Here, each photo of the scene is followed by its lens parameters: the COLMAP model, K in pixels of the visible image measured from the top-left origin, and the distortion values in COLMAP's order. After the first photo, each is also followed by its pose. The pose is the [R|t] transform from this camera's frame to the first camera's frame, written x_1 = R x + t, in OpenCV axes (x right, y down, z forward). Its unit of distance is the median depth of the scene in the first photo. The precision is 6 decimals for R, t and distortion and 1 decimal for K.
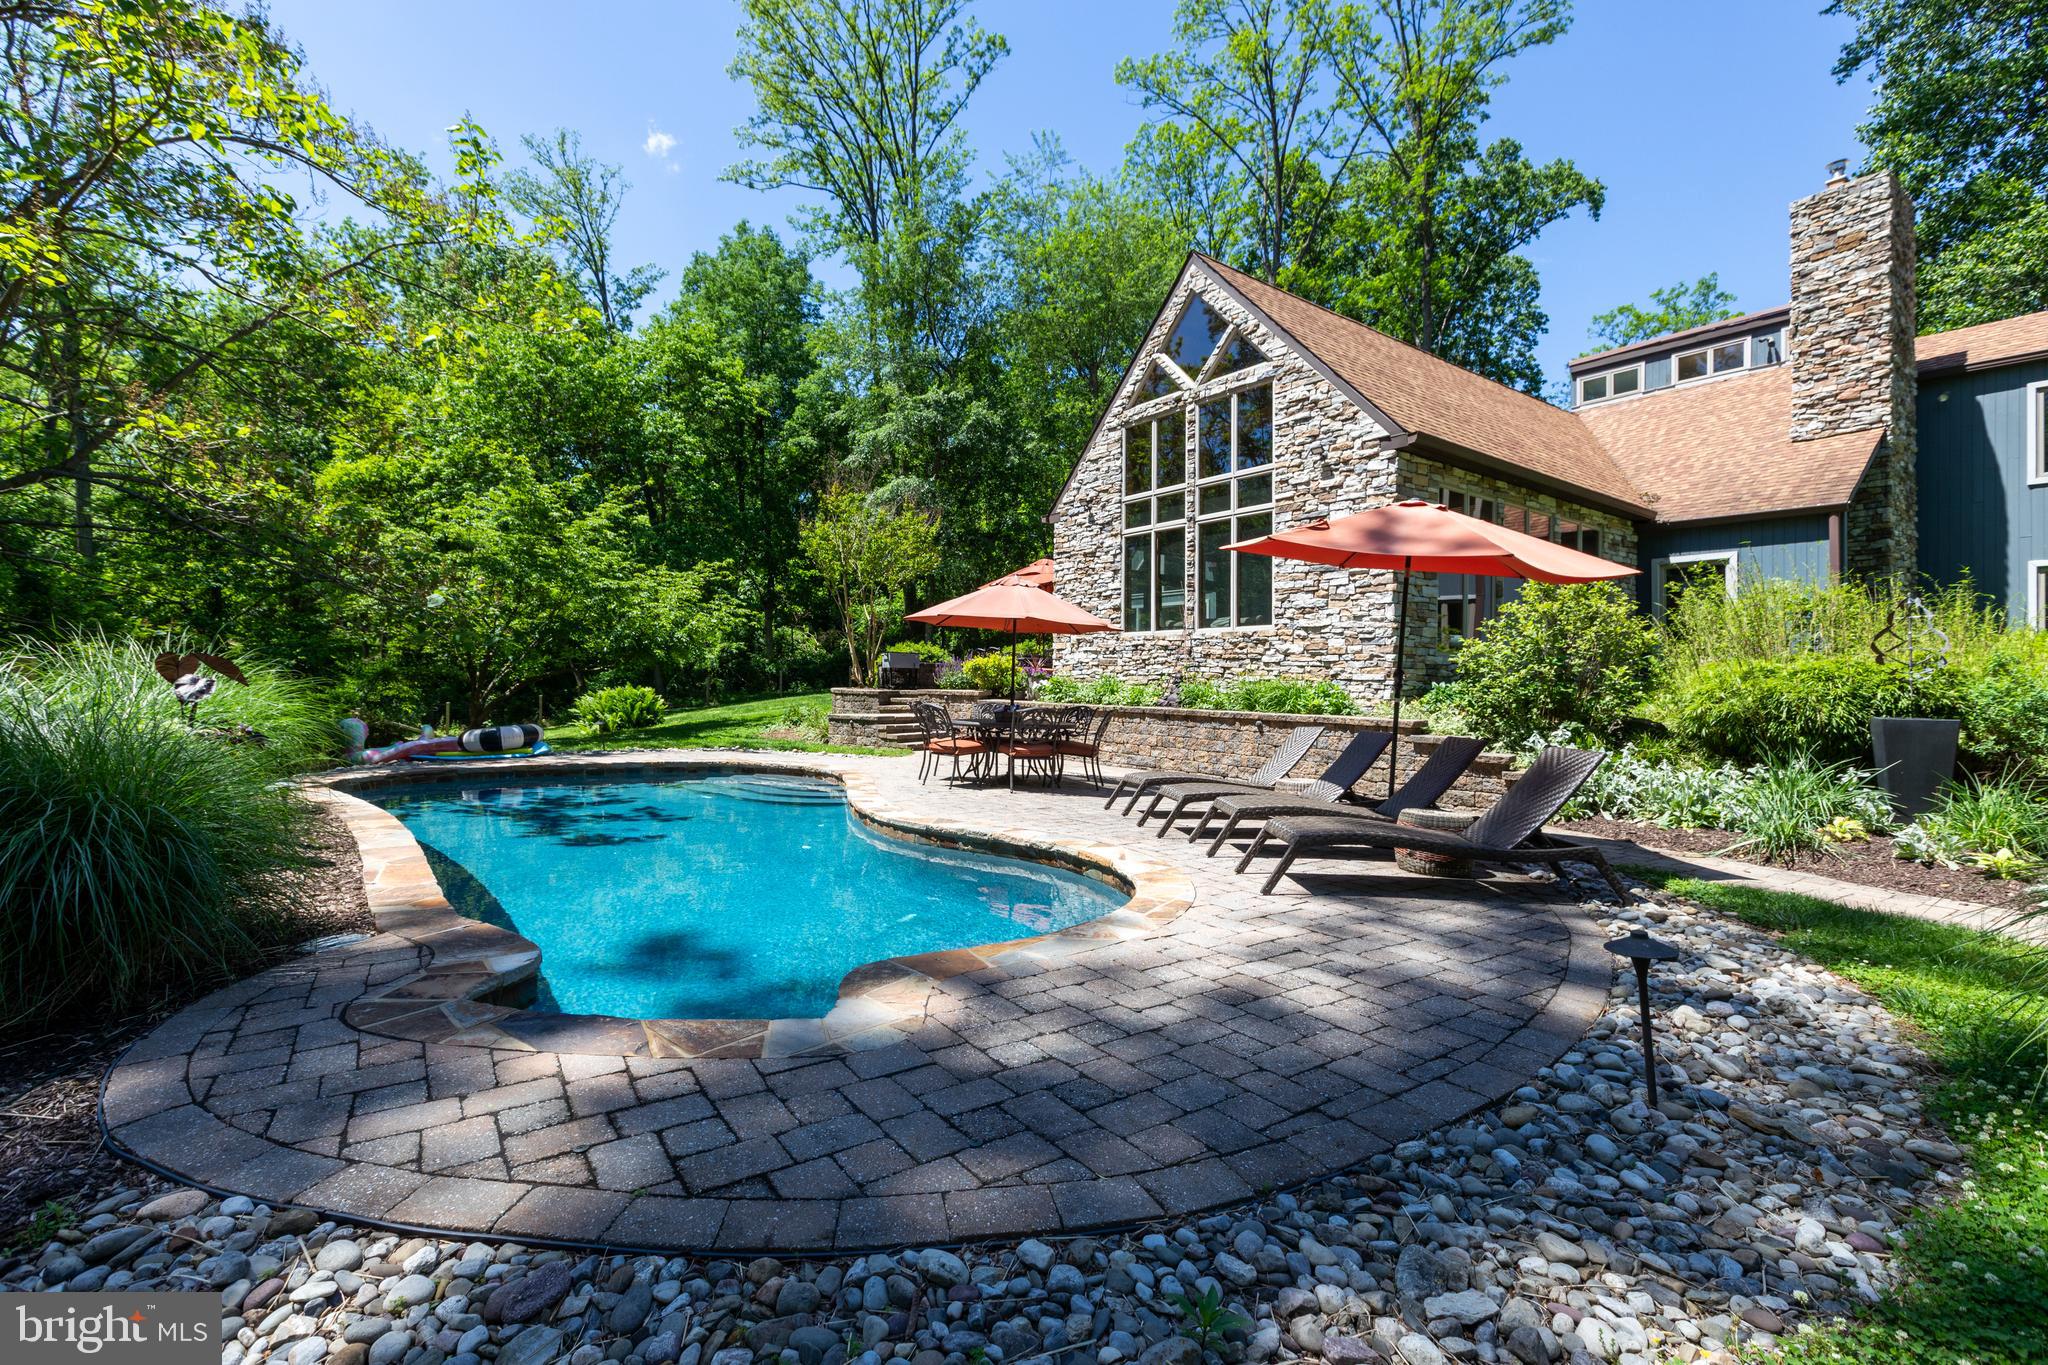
lens RADIAL K [[934.7, 0, 1010.5], [0, 934.7, 613.6], [0, 0, 1]] dist [0.003241, -0.000709]
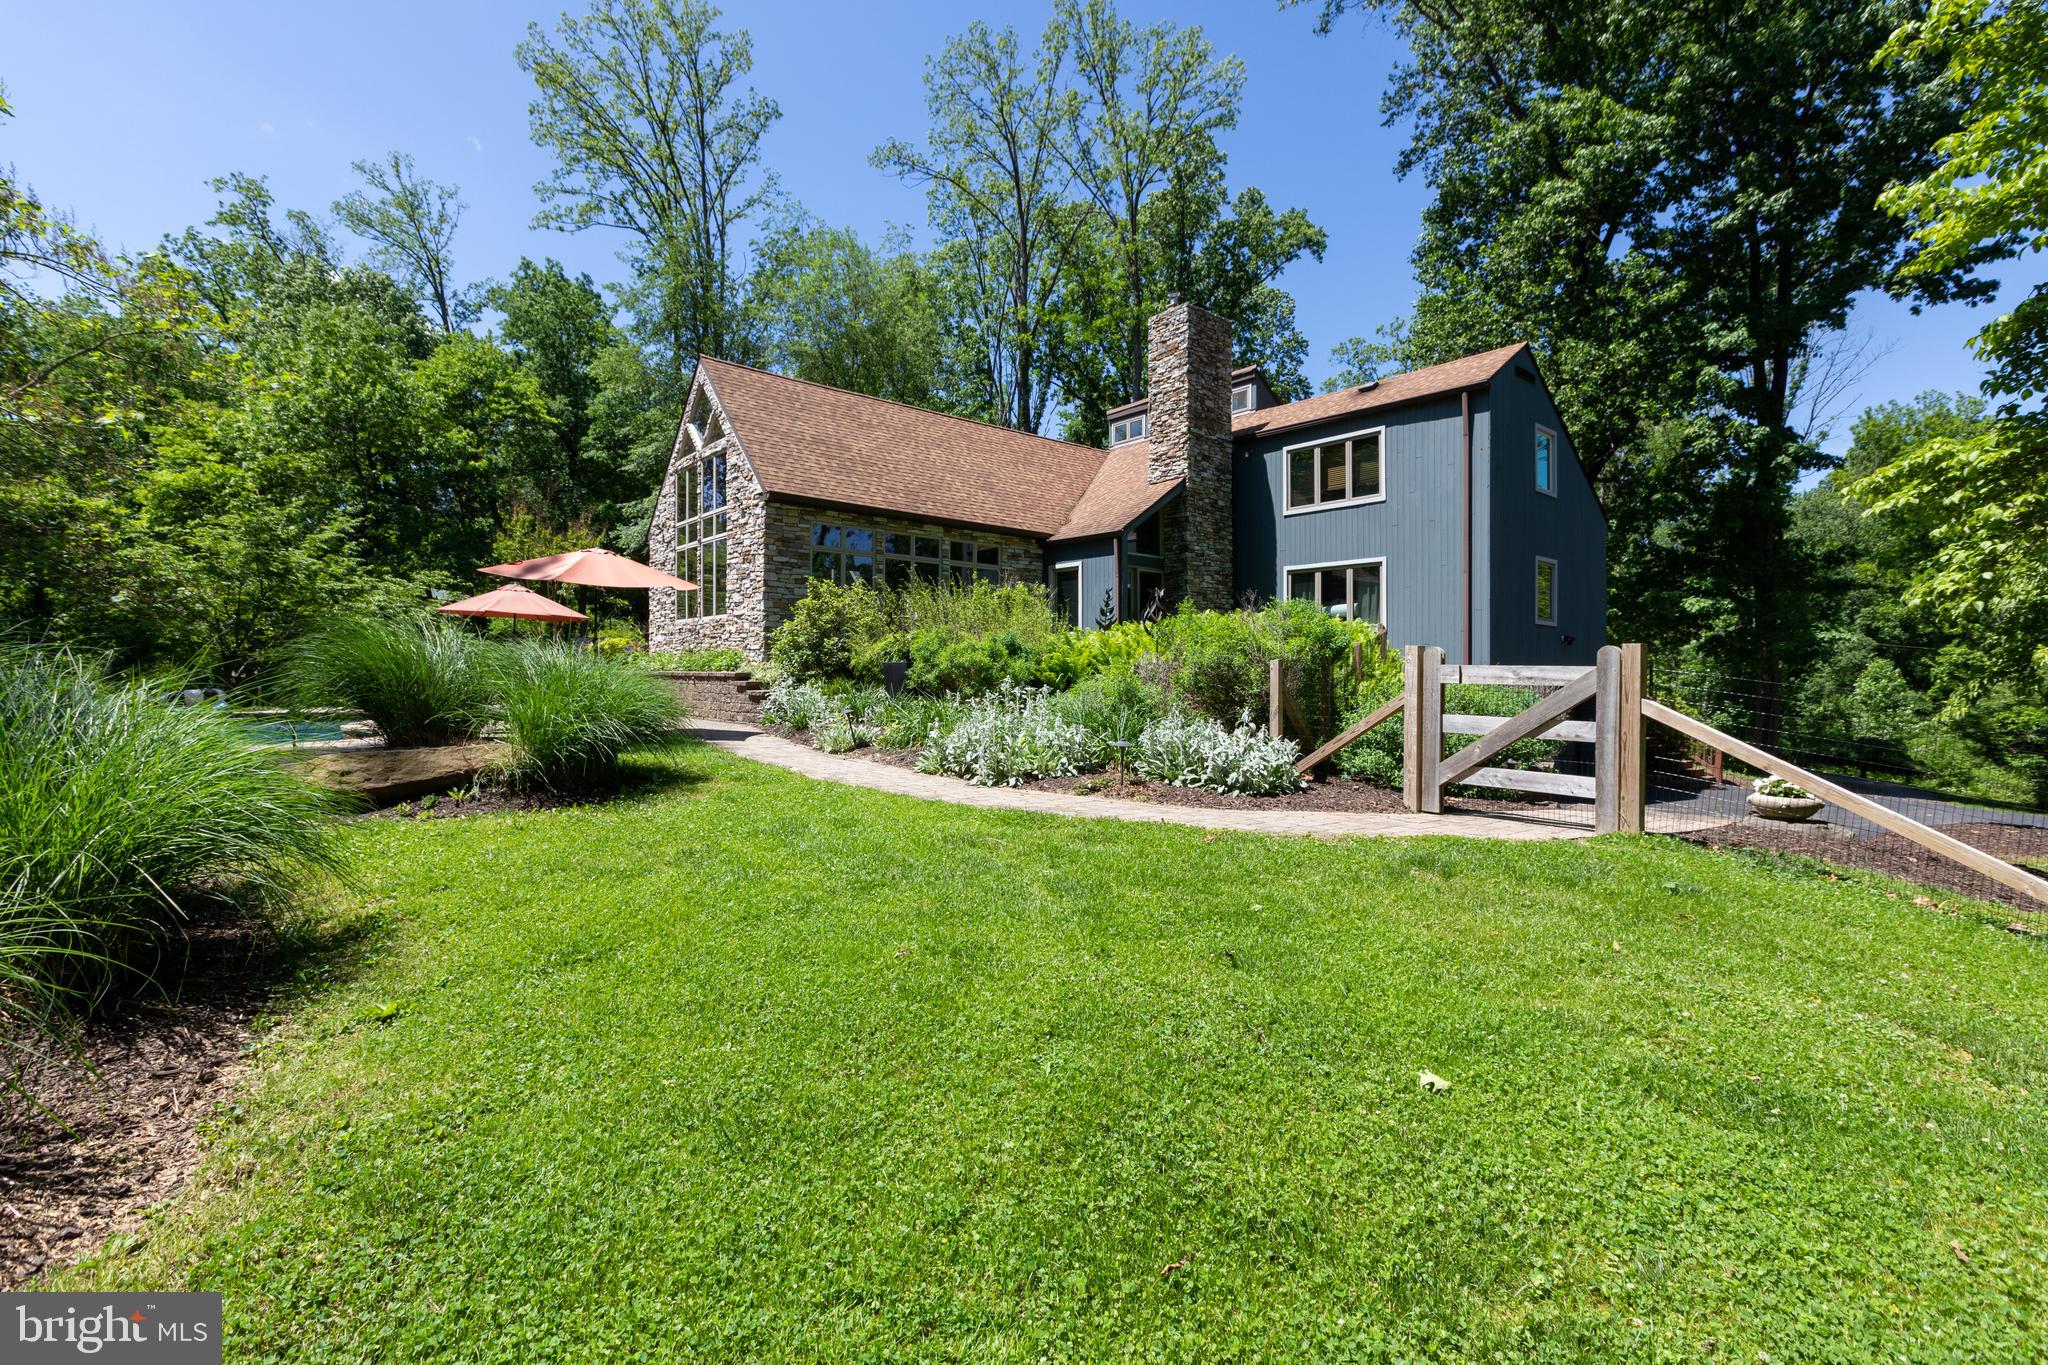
lens RADIAL K [[928.1, 0, 1023.7], [0, 928.1, 629.2], [0, 0, 1]] dist [-0.004231, -0.000071]
pose [[0.997149, -0.009847, 0.074816, 0.658310], [0.007620, 0.999521, 0.029989, -0.004756], [-0.075076, -0.029334, 0.996746, -0.533190]]
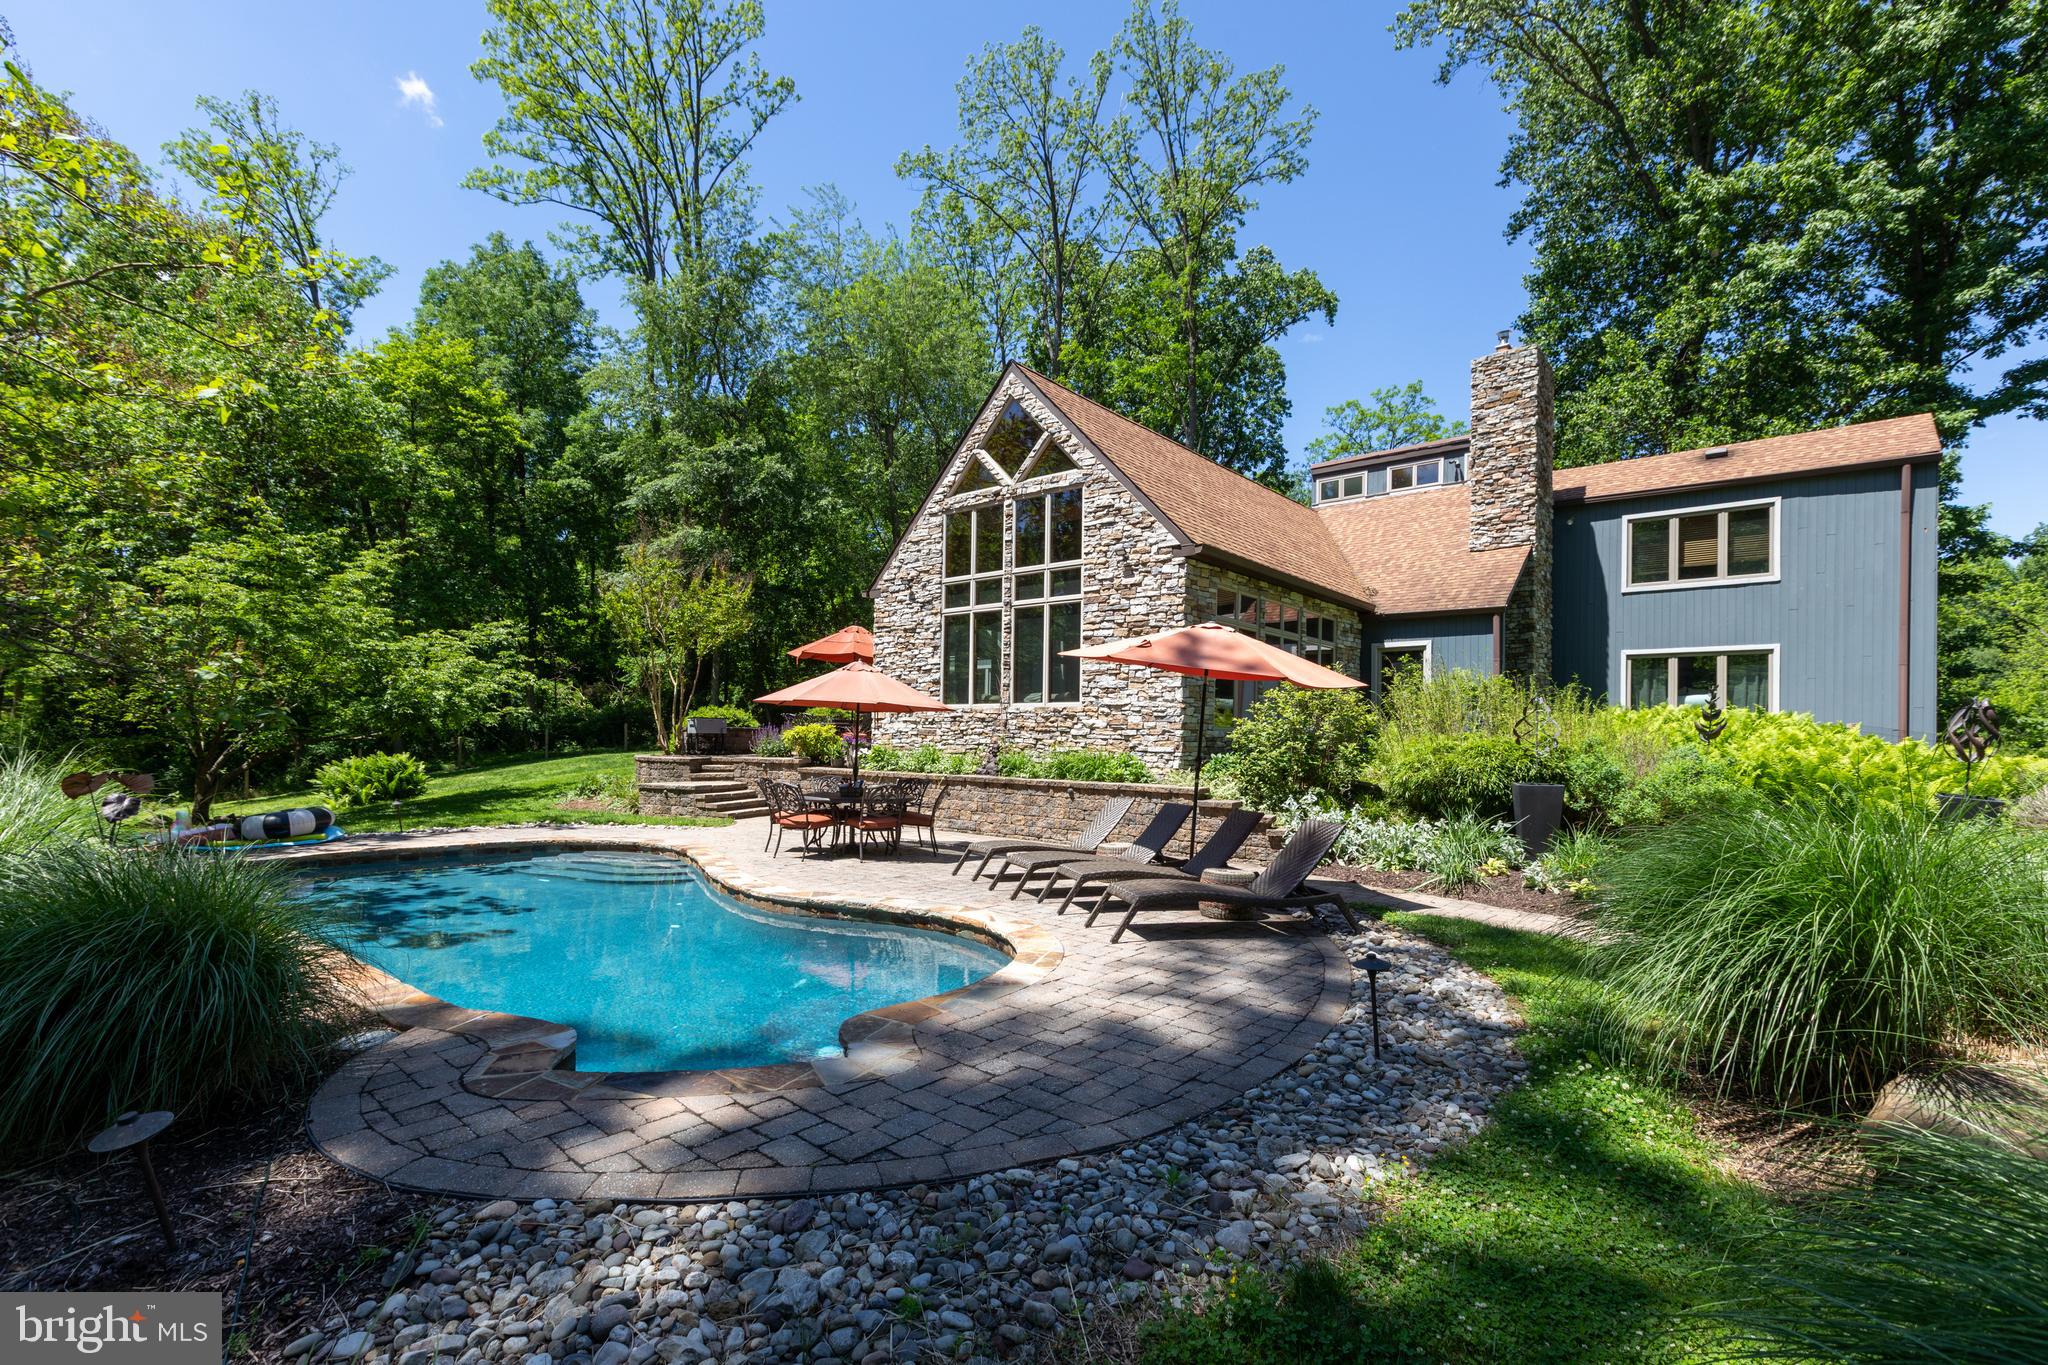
lens RADIAL K [[950.9, 0, 1028.0], [0, 950.9, 665.4], [0, 0, 1]] dist [0.001955, 0.000934]
pose [[0.967128, 0.009733, 0.254103, -0.076162], [-0.011264, 0.999926, 0.004572, -0.037682], [-0.254040, -0.007284, 0.967166, -0.102768]]
